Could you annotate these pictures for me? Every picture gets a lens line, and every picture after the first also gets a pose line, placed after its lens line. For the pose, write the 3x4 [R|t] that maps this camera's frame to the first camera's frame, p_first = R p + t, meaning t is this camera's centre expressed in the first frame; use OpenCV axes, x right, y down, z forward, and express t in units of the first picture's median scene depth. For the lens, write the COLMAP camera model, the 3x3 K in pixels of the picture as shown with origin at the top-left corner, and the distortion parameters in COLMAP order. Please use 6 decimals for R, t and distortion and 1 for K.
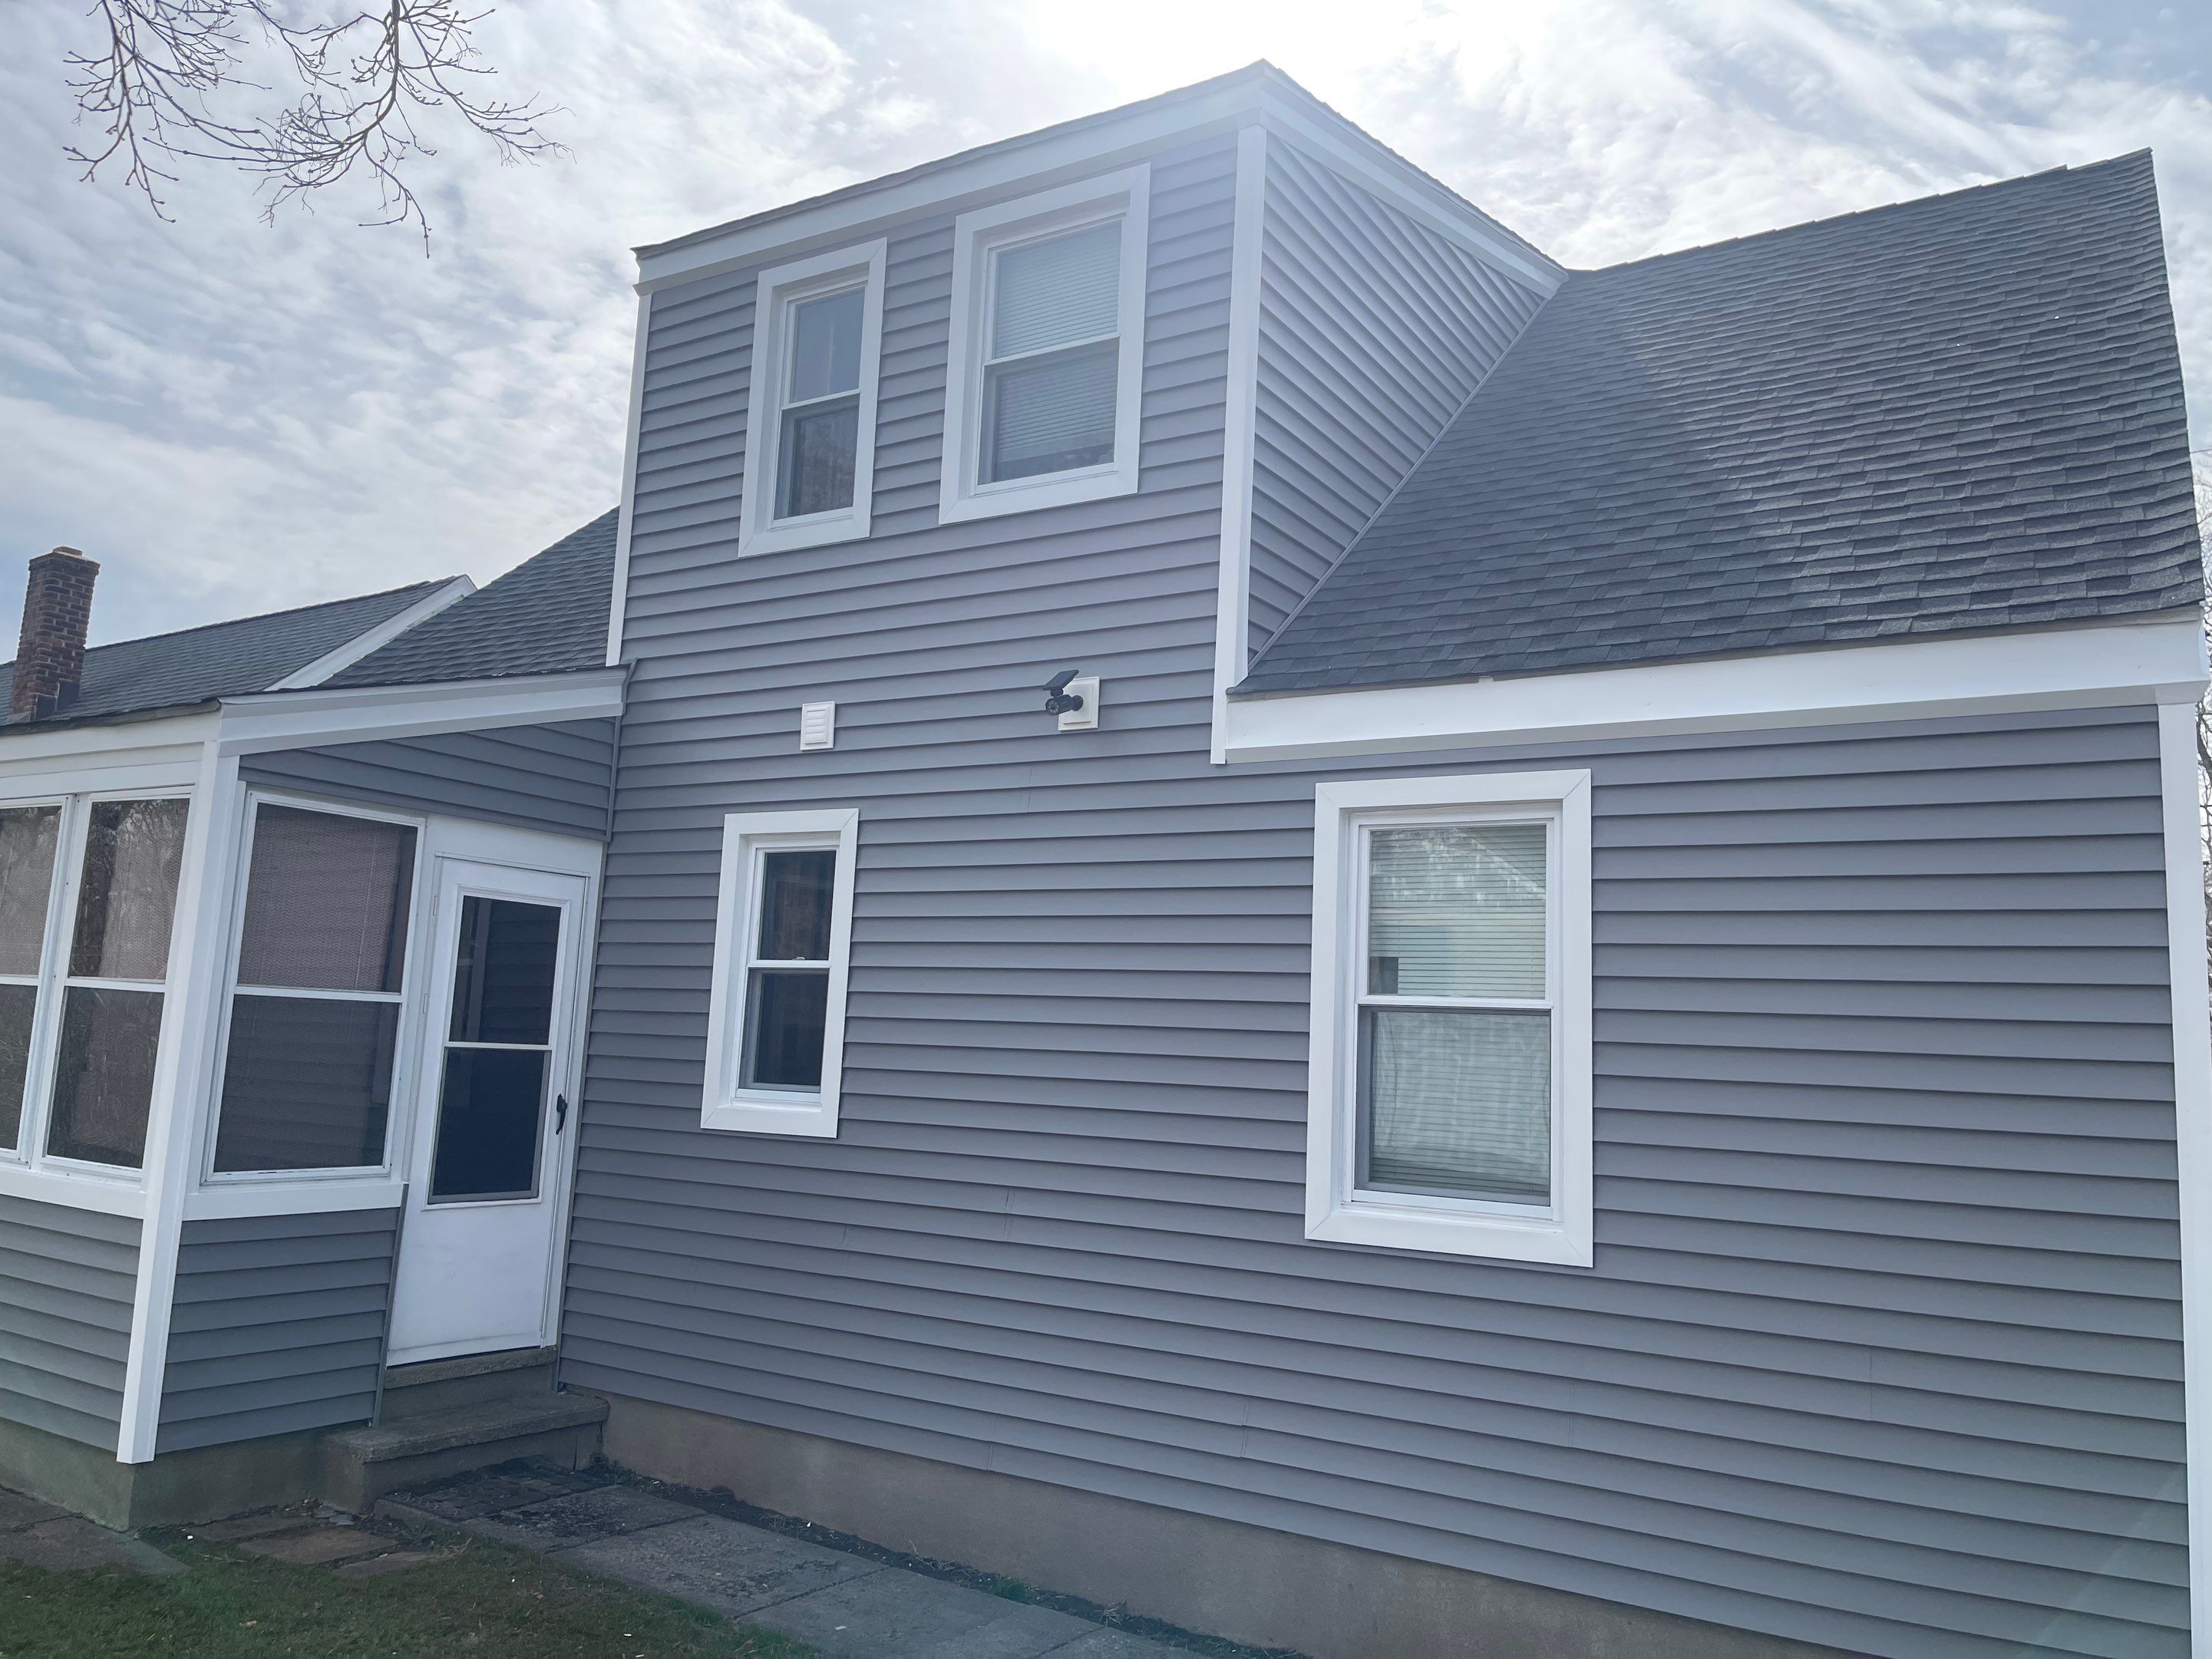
lens RADIAL K [[1699.3, 0, 1109.0], [0, 1699.3, 814.1], [0, 0, 1]] dist [0.075431, -0.099148]
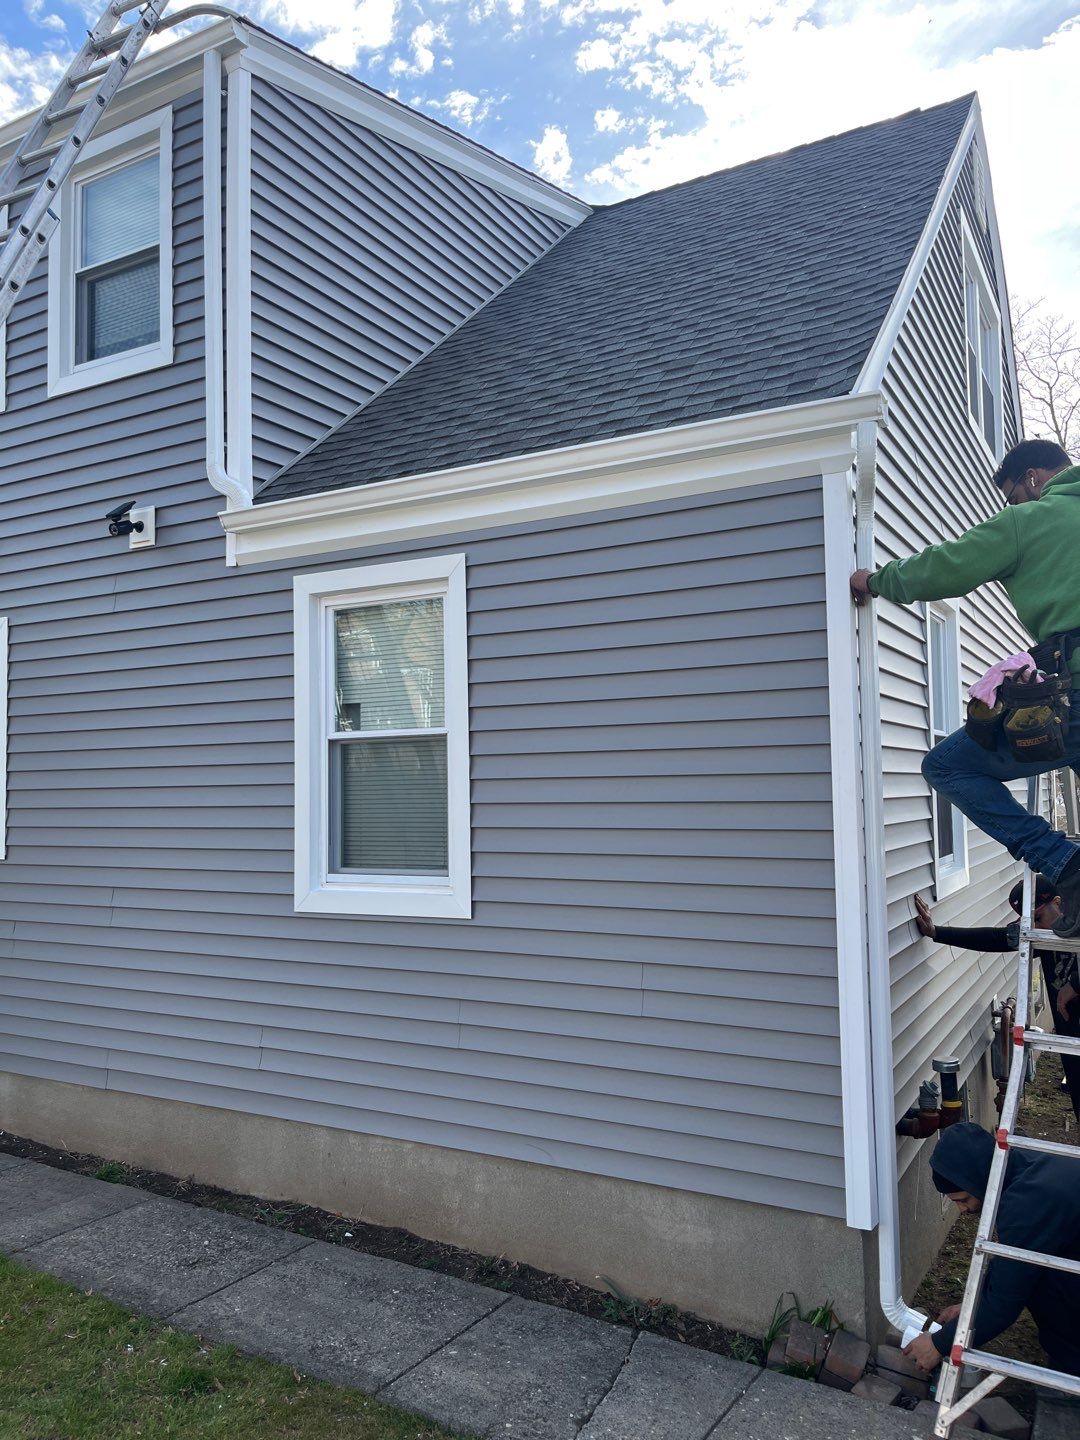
lens RADIAL K [[1092.6, 0, 558.8], [0, 1092.6, 726.2], [0, 0, 1]] dist [0.077154, -0.105140]
pose [[0.997302, -0.058200, 0.044731, 0.261110], [0.054118, 0.994685, 0.087595, 0.031804], [-0.049591, -0.084938, 0.995151, 0.113476]]
